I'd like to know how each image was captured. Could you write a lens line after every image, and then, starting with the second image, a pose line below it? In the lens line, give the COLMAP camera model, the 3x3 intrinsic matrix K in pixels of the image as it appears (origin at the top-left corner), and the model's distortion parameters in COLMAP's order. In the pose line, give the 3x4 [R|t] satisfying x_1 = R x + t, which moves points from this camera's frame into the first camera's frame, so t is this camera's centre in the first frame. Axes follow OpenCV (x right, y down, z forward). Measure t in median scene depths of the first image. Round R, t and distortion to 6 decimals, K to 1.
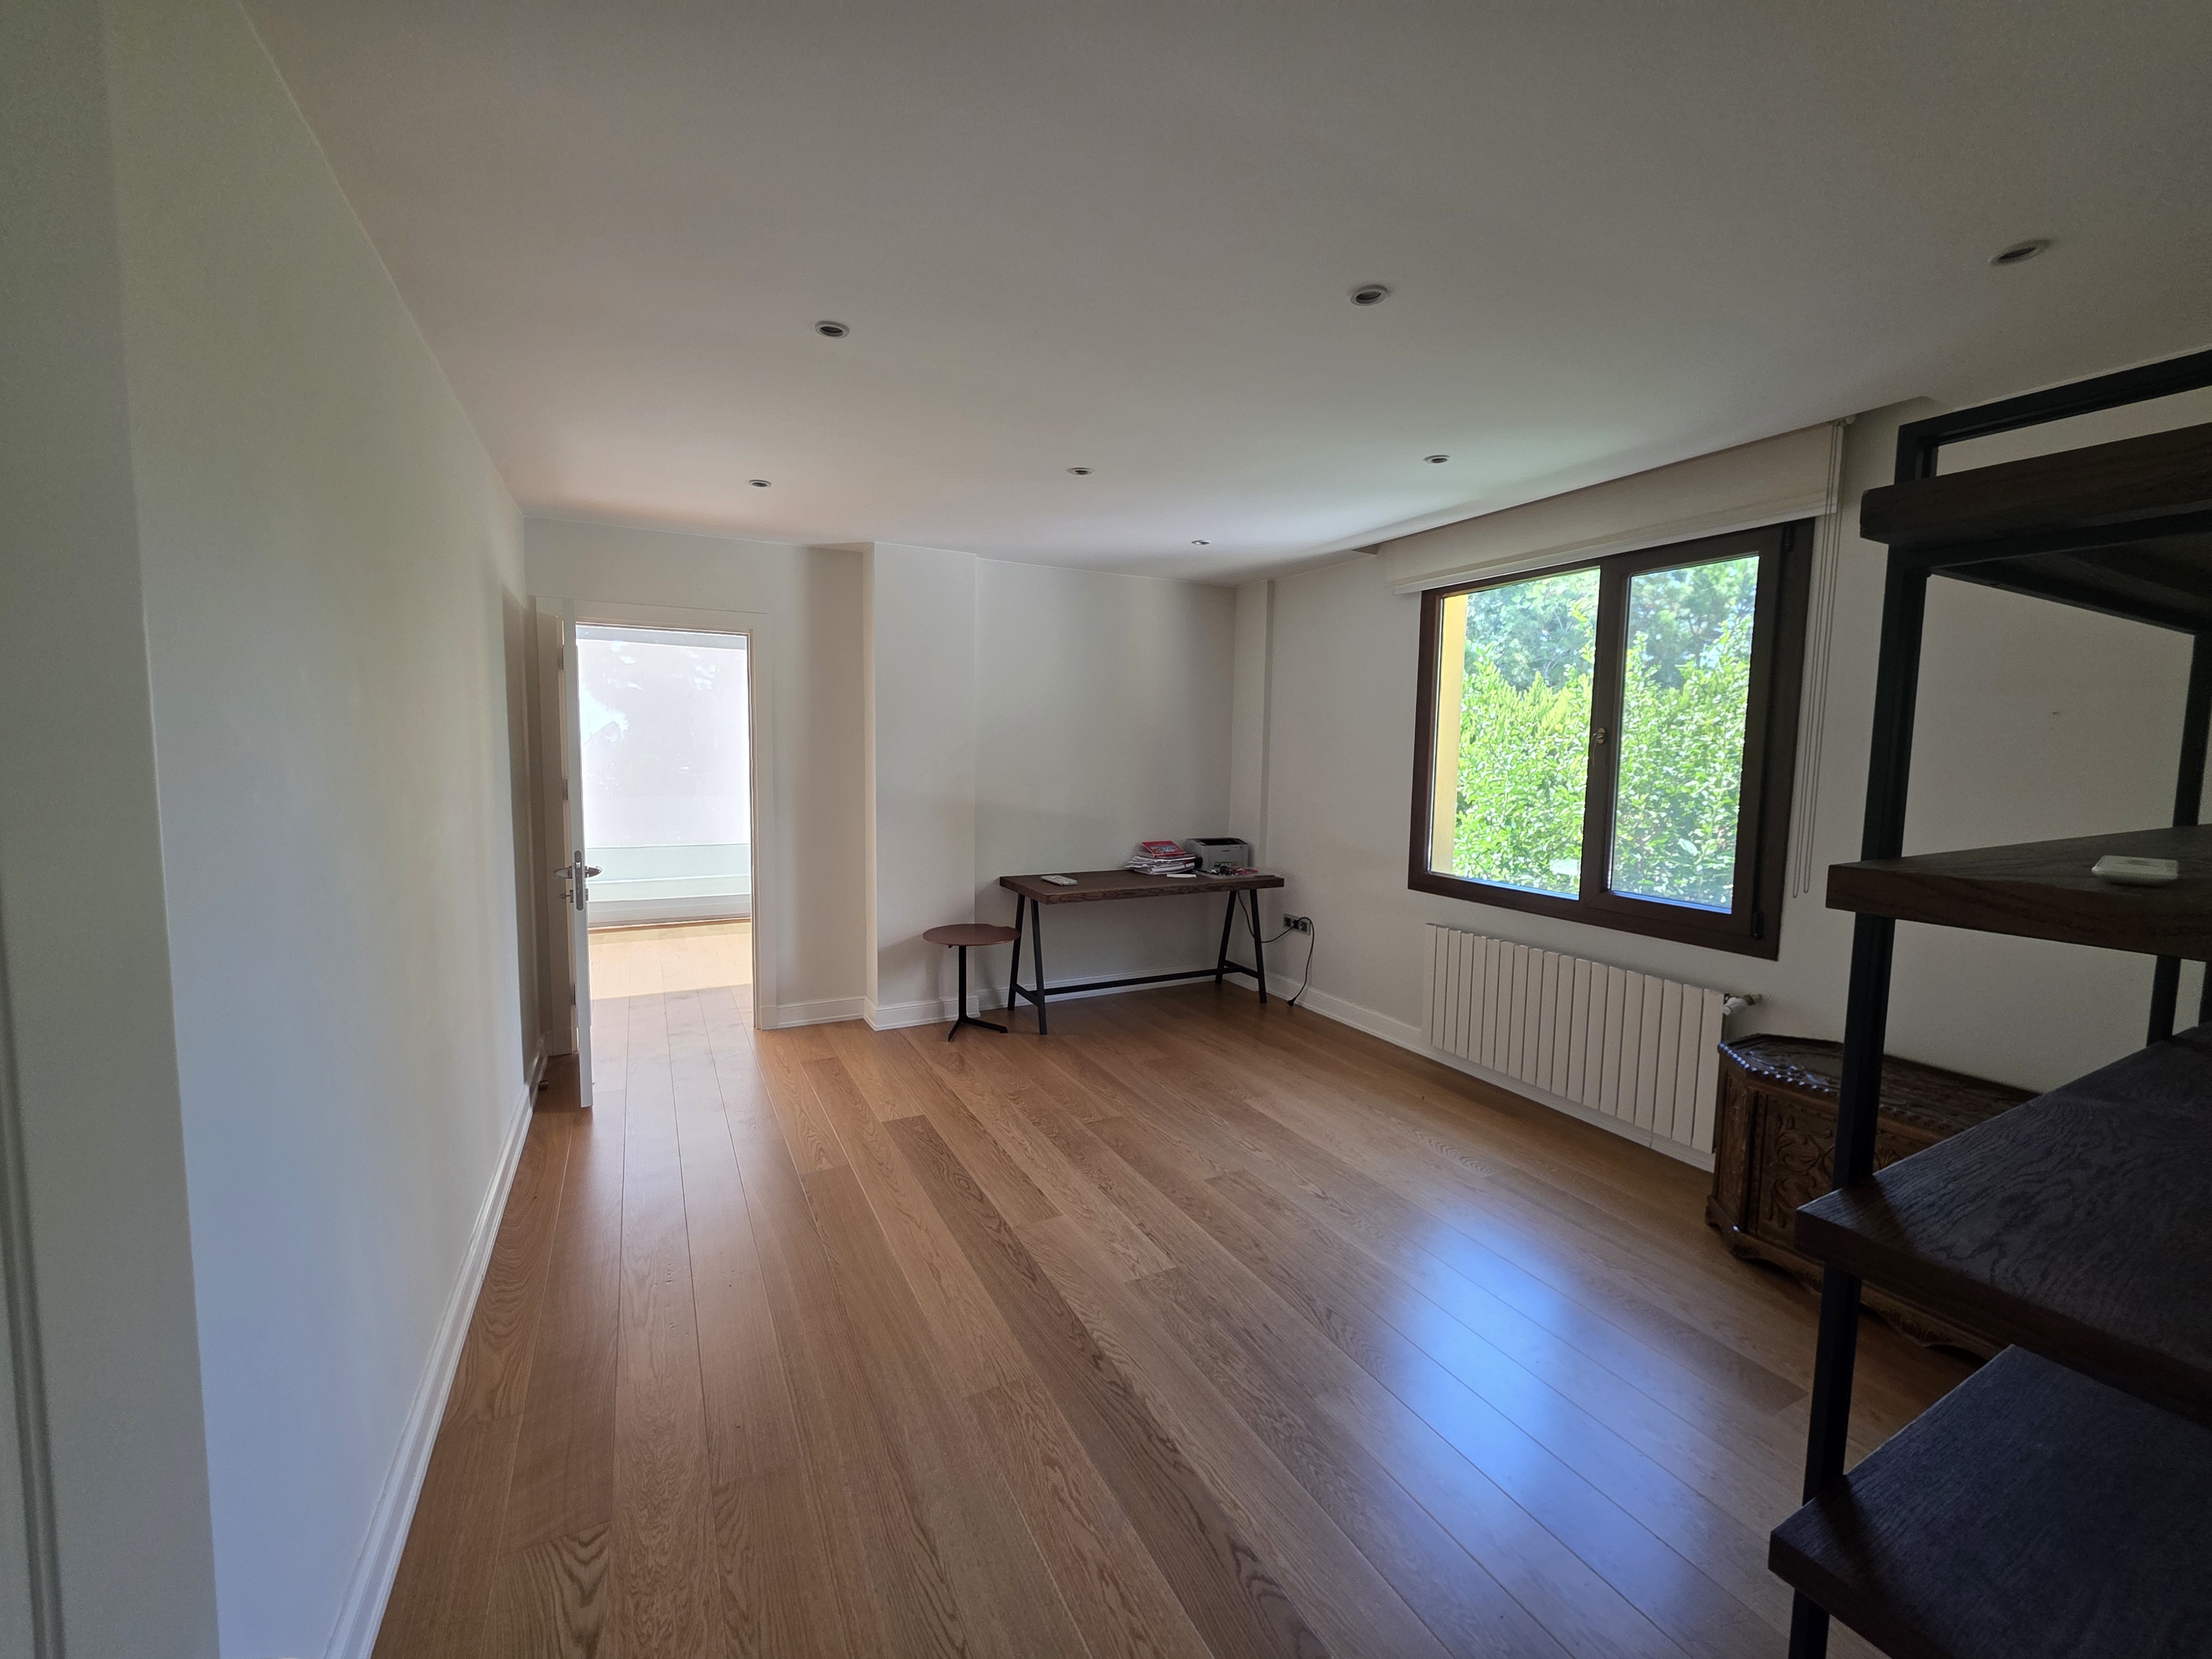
lens RADIAL K [[891.6, 0, 1099.2], [0, 891.6, 819.7], [0, 0, 1]] dist [0.001393, -0.000266]
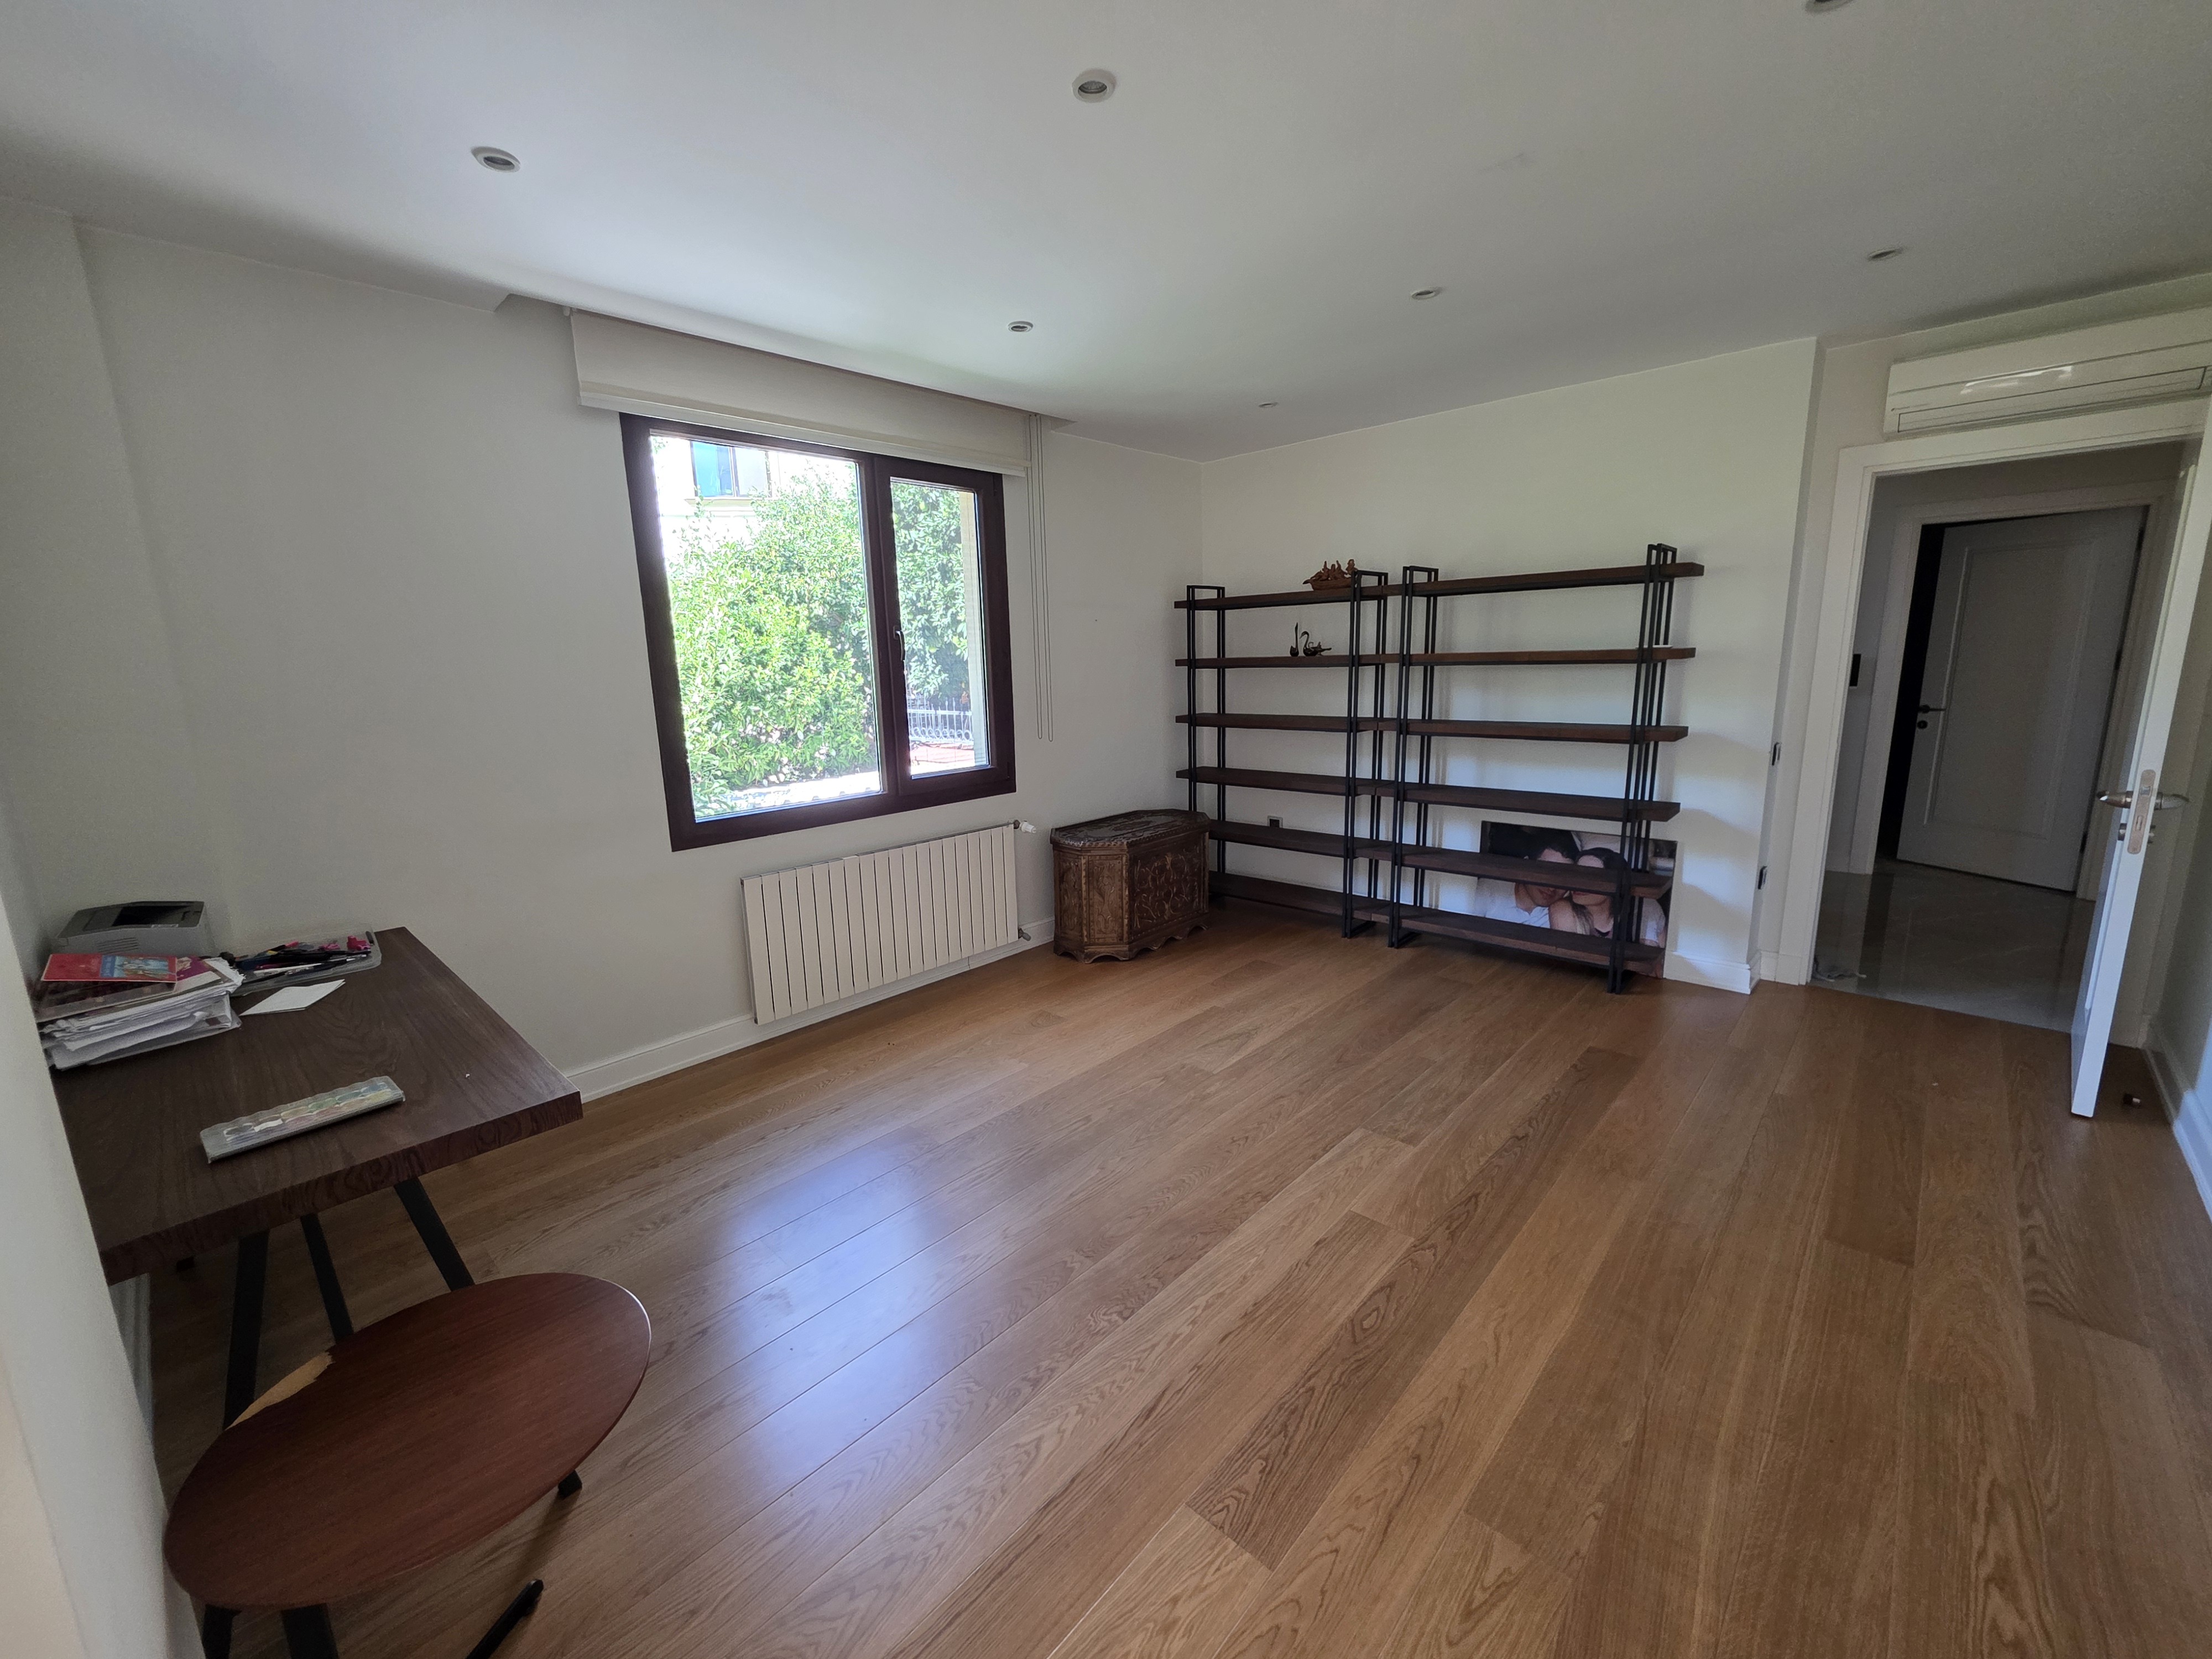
lens RADIAL K [[891.6, 0, 1090.4], [0, 891.6, 826.5], [0, 0, 1]] dist [0.001393, -0.000266]
pose [[-0.330754, -0.184564, 0.925493, -0.440413], [0.104529, 0.967490, 0.230296, -0.075068], [-0.937910, 0.172913, -0.300709, 0.947512]]
